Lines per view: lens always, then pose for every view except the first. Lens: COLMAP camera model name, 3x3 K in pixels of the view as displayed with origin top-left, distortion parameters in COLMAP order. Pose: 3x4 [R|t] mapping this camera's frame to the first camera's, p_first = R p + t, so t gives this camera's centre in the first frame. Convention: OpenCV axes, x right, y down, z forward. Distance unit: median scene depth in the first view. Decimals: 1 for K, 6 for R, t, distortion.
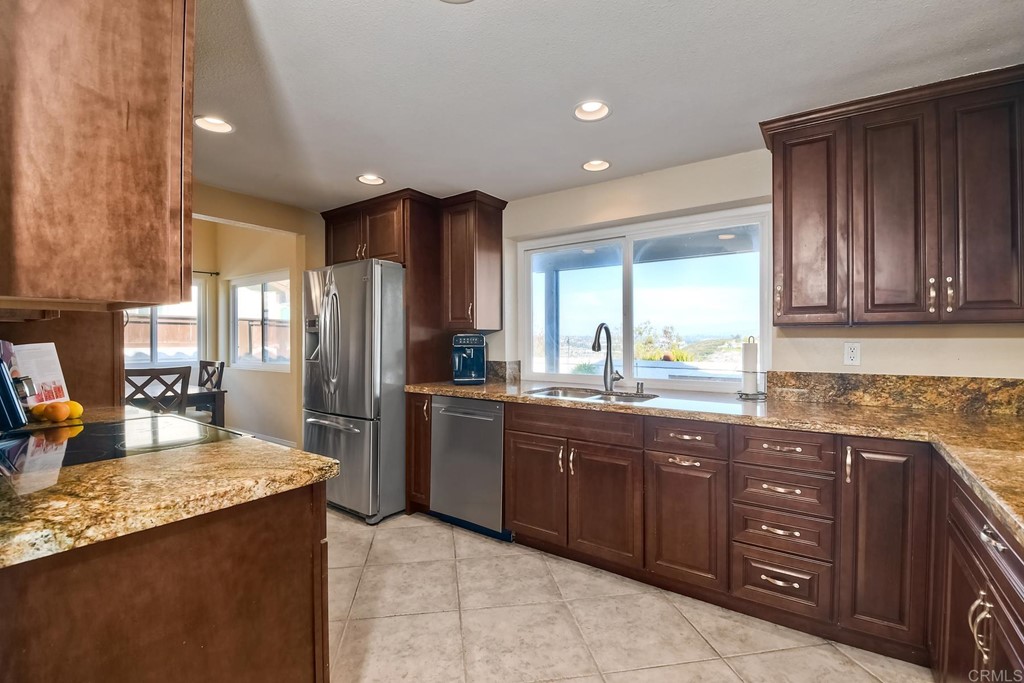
lens RADIAL K [[458.3, 0, 514.6], [0, 458.3, 340.8], [0, 0, 1]] dist [0.003101, -0.011137]
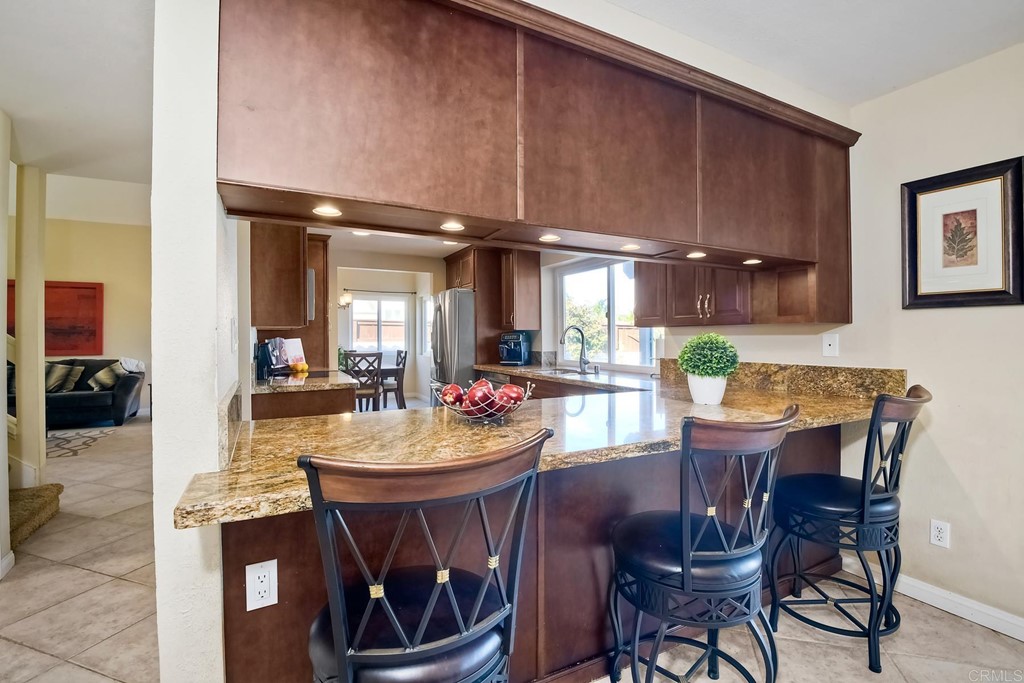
lens RADIAL K [[458.3, 0, 510.4], [0, 458.3, 339.6], [0, 0, 1]] dist [0.003101, -0.011137]
pose [[0.885910, -0.001482, -0.463854, 0.720861], [0.004378, 0.999977, 0.005167, -0.000069], [0.463836, -0.006608, 0.885896, -0.417001]]
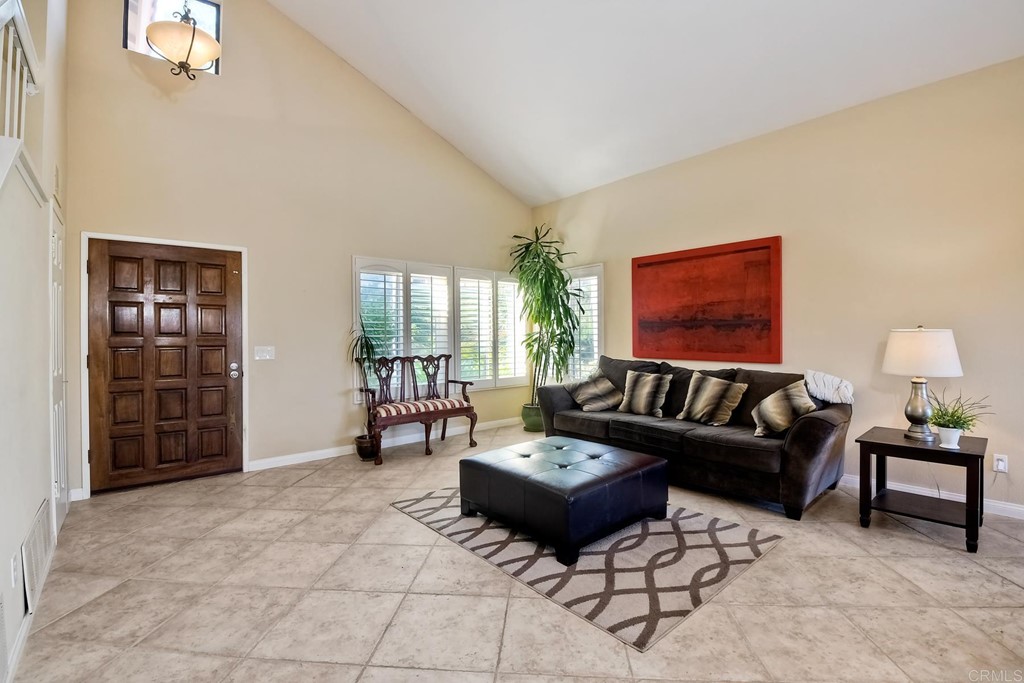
lens RADIAL K [[458.3, 0, 511.0], [0, 458.3, 338.2], [0, 0, 1]] dist [0.003101, -0.011137]
pose [[-0.254196, 0.007773, -0.967121, -0.868915], [0.008317, 0.999948, 0.005851, -0.006580], [0.967117, -0.006556, -0.254248, 0.330526]]
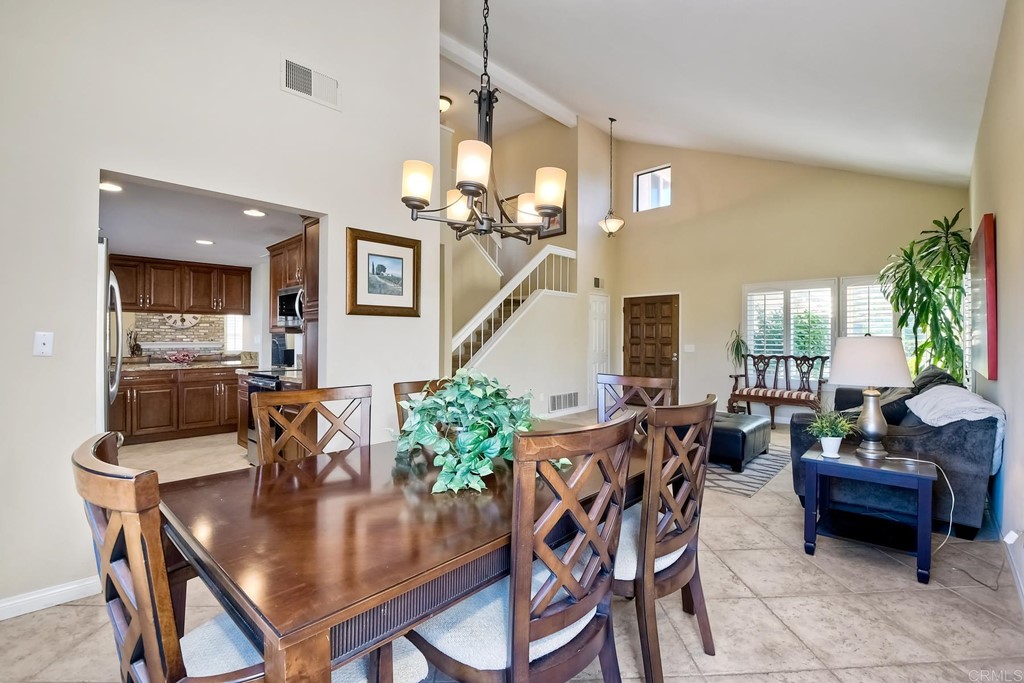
lens RADIAL K [[458.3, 0, 508.2], [0, 458.3, 335.6], [0, 0, 1]] dist [0.003101, -0.011137]
pose [[-0.988620, -0.001440, 0.150430, -1.513835], [-0.002624, 0.999967, -0.007668, -0.007603], [-0.150414, -0.007976, -0.988591, 2.088263]]
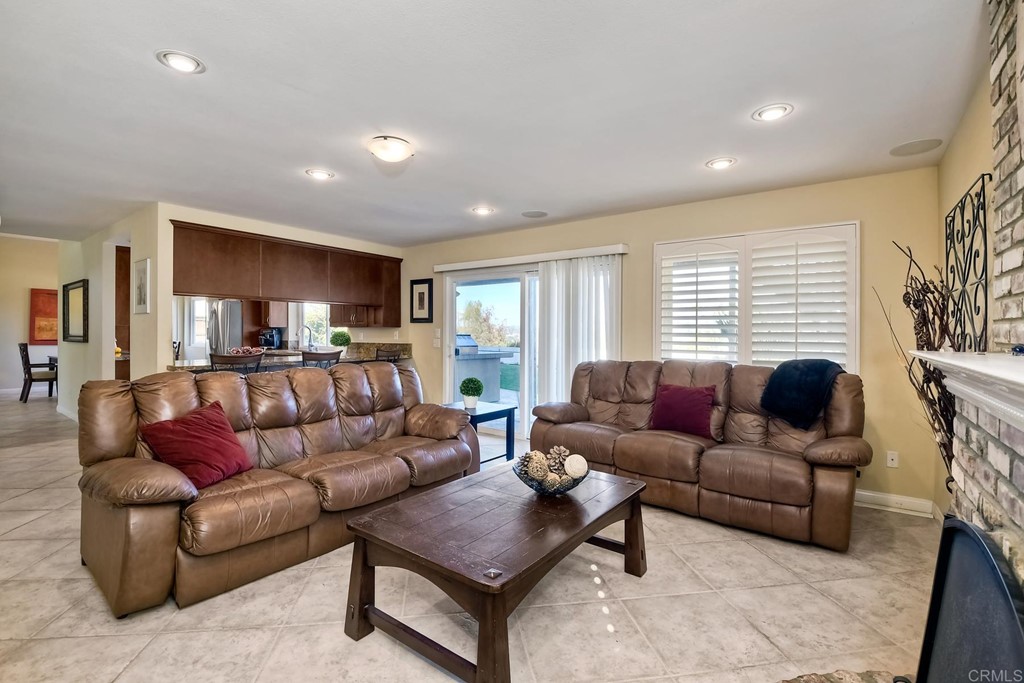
lens RADIAL K [[458.3, 0, 500.3], [0, 458.3, 331.5], [0, 0, 1]] dist [0.003101, -0.011137]
pose [[0.999255, 0.002076, -0.038541, 1.504480], [-0.002167, 0.999995, -0.002318, 0.002674], [0.038536, 0.002400, 0.999254, -1.716715]]
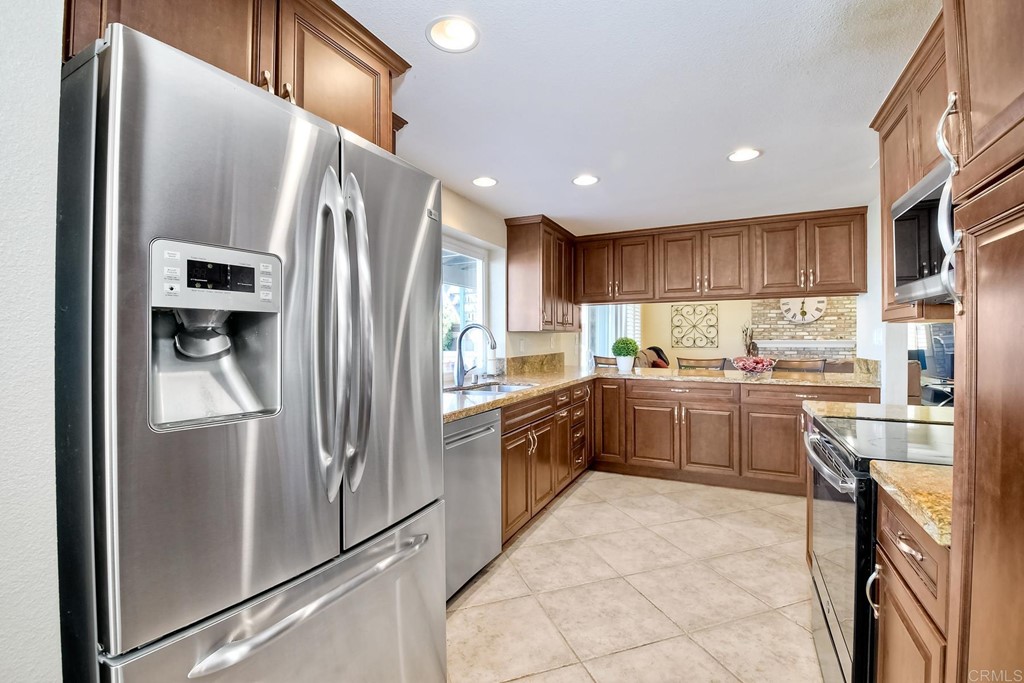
lens RADIAL K [[458.3, 0, 511.9], [0, 458.3, 336.1], [0, 0, 1]] dist [0.003101, -0.011137]
pose [[-0.169280, 0.002405, 0.985565, -0.935176], [0.003550, 0.999992, -0.001830, -0.005521], [-0.985562, 0.003189, -0.169288, 1.142346]]
